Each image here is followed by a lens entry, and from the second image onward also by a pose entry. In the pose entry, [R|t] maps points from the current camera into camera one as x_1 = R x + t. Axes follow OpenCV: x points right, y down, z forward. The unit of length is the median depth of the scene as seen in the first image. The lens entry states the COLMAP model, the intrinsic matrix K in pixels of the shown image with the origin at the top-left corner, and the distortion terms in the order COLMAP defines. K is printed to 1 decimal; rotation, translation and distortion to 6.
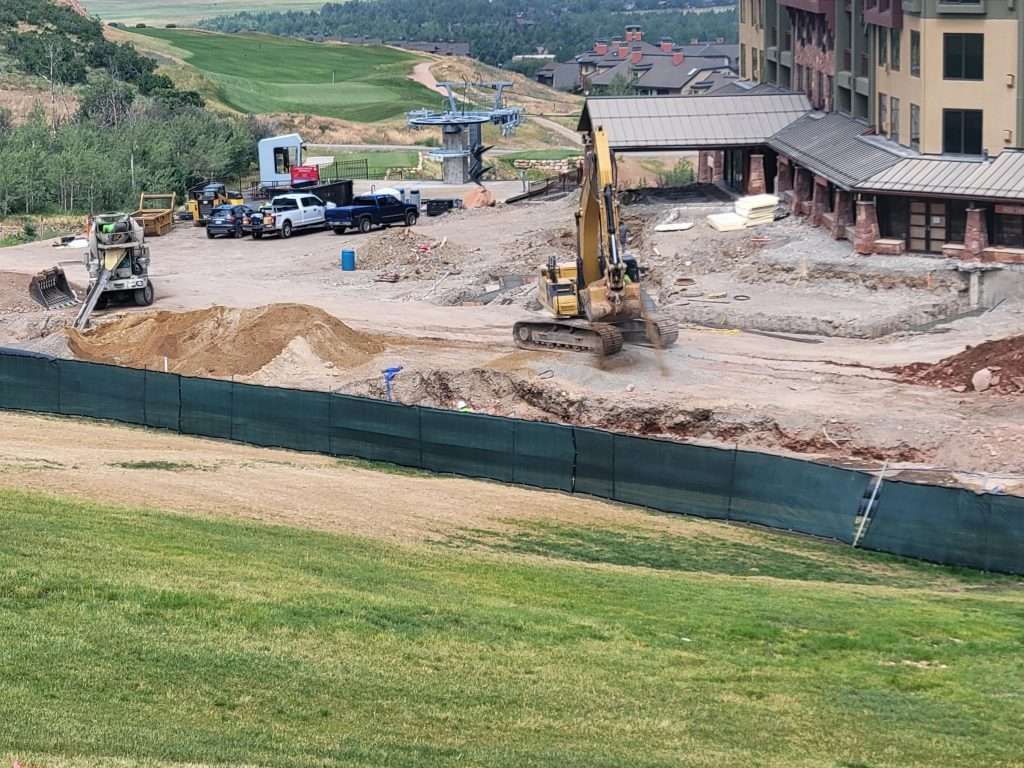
lens RADIAL K [[2937.8, 0, 485.8], [0, 2937.8, 386.3], [0, 0, 1]] dist [-0.001456, 1.856882]
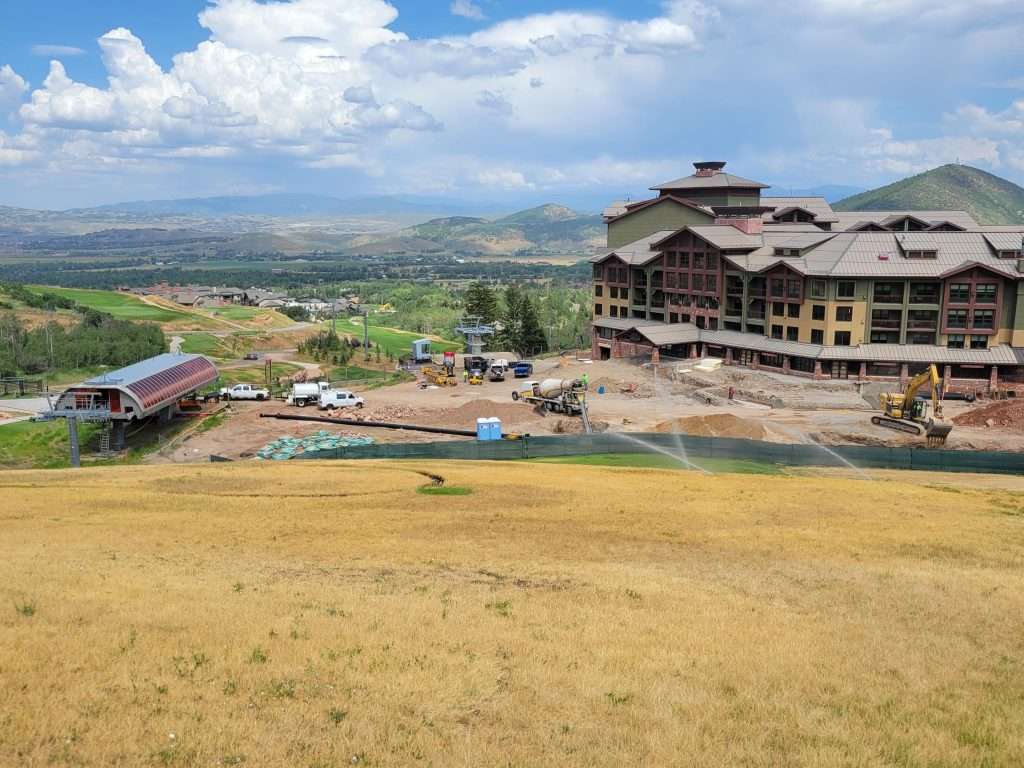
lens RADIAL K [[958.8, 0, 494.7], [0, 958.8, 396.5], [0, 0, 1]] dist [0.043188, -0.004485]
pose [[0.873233, -0.067233, 0.482643, -0.644399], [0.064752, 0.997663, 0.021822, -0.071556], [-0.482982, 0.012196, 0.875545, 0.298269]]
